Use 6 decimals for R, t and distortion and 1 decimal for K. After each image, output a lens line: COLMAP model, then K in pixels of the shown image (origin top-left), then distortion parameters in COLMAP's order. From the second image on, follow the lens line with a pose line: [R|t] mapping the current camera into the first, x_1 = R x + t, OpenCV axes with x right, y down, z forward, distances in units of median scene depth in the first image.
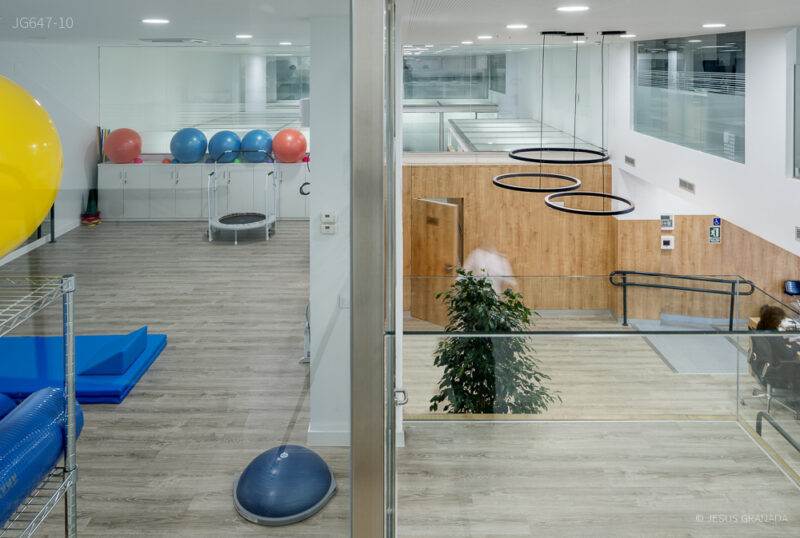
lens RADIAL K [[600.2, 0, 400.0], [0, 600.2, 269.0], [0, 0, 1]] dist [0.000628, 0.000727]
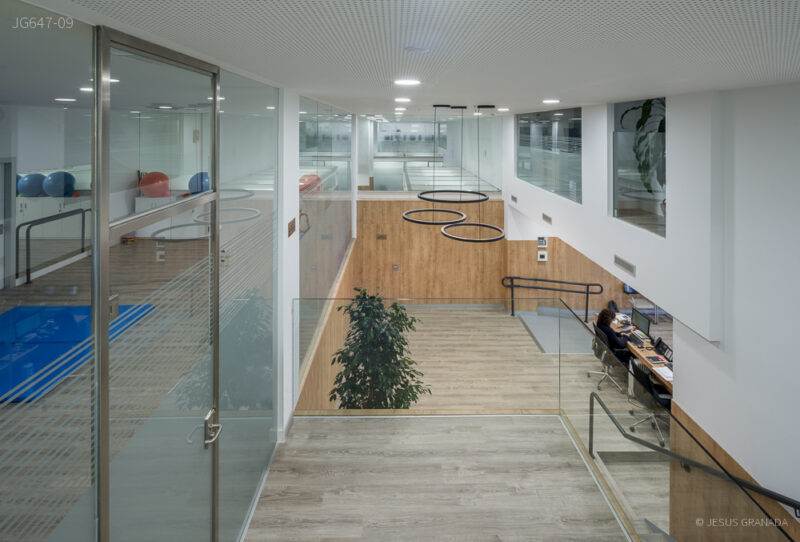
lens RADIAL K [[401.6, 0, 401.4], [0, 401.6, 259.5], [0, 0, 1]] dist [-0.001699, -0.000293]
pose [[0.999379, 0.001907, 0.035199, 0.123889], [-0.001406, 0.999897, -0.014250, -0.035564], [-0.035223, 0.014191, 0.999279, 0.105274]]
